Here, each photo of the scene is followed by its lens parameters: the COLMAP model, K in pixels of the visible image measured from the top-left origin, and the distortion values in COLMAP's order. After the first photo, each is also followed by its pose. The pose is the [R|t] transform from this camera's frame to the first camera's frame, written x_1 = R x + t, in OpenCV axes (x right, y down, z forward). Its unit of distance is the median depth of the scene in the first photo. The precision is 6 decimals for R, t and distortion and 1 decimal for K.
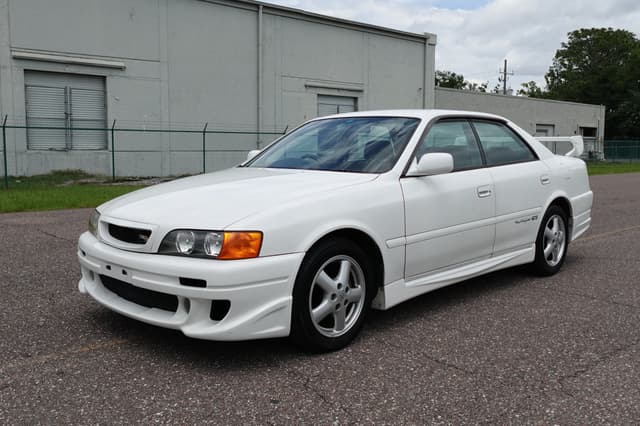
lens RADIAL K [[615.4, 0, 302.2], [0, 615.4, 198.9], [0, 0, 1]] dist [-0.003270, -0.000015]
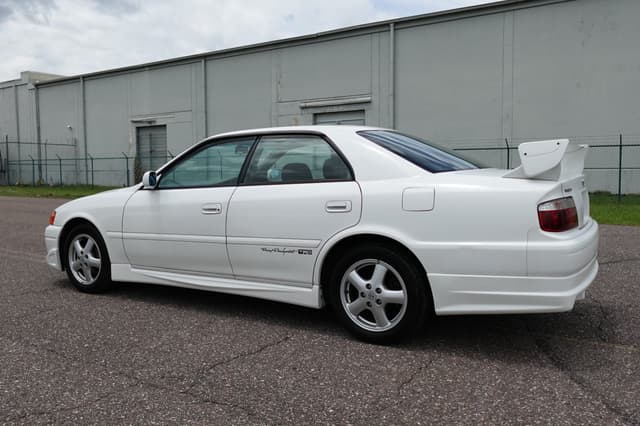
lens RADIAL K [[529.2, 0, 304.6], [0, 529.2, 211.2], [0, 0, 1]] dist [-0.007883, 0.008497]
pose [[0.229781, 0.073964, -0.970428, 1.084381], [-0.070891, 0.995731, 0.059106, -0.065492], [0.970657, 0.055213, 0.234043, 0.865043]]
